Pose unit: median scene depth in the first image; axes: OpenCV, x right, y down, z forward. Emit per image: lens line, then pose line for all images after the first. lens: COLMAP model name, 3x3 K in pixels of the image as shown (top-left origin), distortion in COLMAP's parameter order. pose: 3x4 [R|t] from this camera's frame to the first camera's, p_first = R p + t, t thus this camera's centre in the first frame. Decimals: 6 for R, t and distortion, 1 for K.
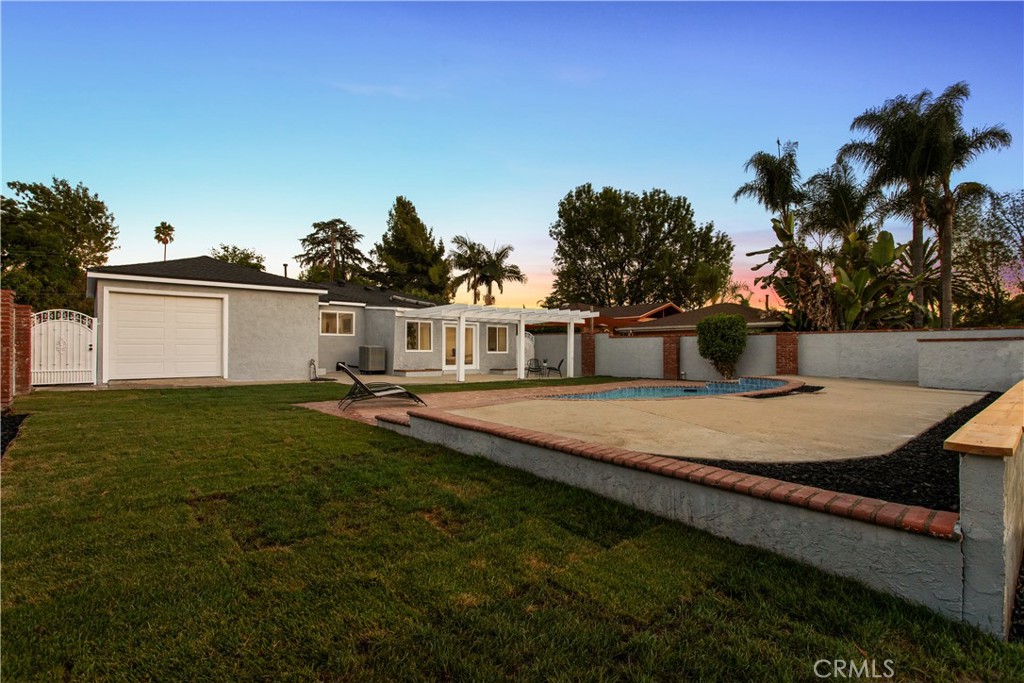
lens RADIAL K [[488.8, 0, 512.8], [0, 488.8, 344.2], [0, 0, 1]] dist [0.000765, -0.000061]
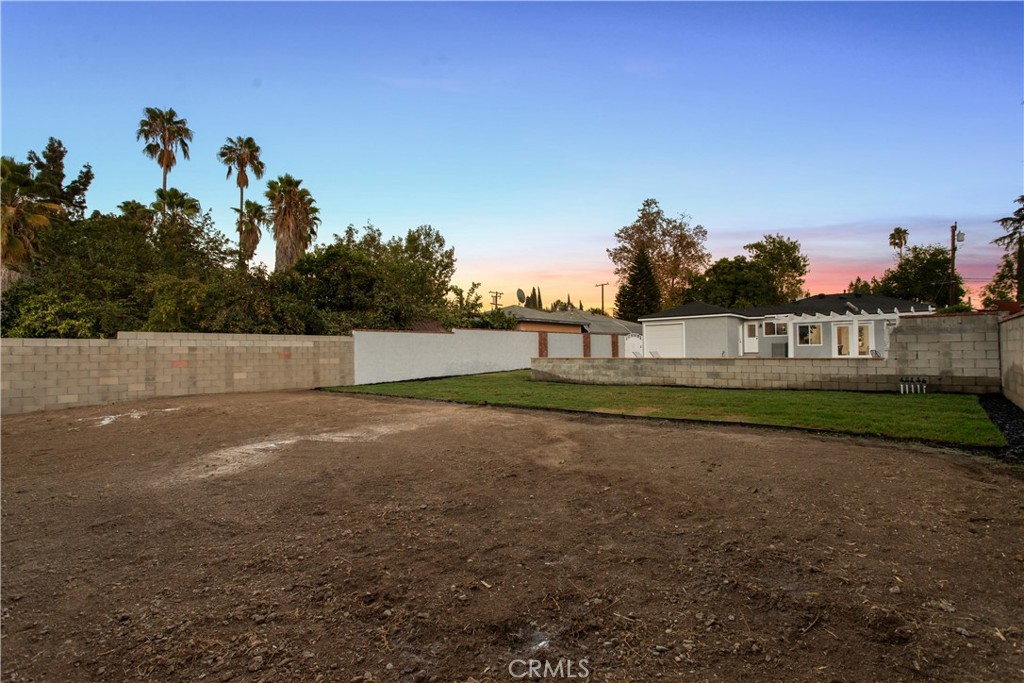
lens RADIAL K [[533.5, 0, 512.6], [0, 533.5, 343.6], [0, 0, 1]] dist [0.002755, 0.001792]
pose [[0.145321, -0.015844, -0.989258, 0.601263], [0.023242, 0.999651, -0.012596, 0.004309], [0.989112, -0.021162, 0.145638, -0.048136]]
